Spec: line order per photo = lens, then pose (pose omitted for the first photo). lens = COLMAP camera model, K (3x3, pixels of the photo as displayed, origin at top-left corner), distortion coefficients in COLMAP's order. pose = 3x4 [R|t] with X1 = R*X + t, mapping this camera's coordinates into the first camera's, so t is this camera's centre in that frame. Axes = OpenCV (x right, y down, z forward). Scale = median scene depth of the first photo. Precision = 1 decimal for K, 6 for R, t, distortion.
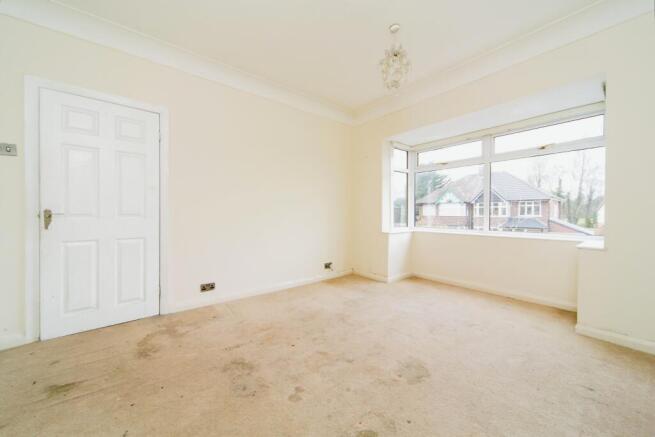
lens RADIAL K [[241.4, 0, 329.2], [0, 241.4, 218.8], [0, 0, 1]] dist [0.012546, 0.000251]
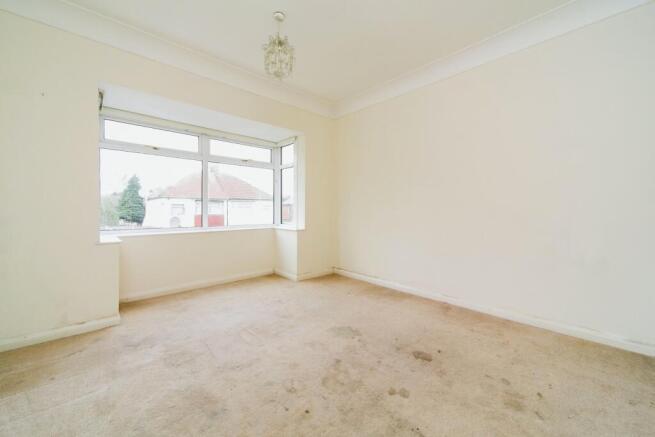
lens RADIAL K [[264.0, 0, 322.1], [0, 264.0, 216.4], [0, 0, 1]] dist [-0.006631, -0.000051]
pose [[-0.068709, -0.024025, 0.997347, -0.833283], [0.025941, 0.999329, 0.025860, -0.021302], [-0.997299, 0.027649, -0.068040, 0.979167]]
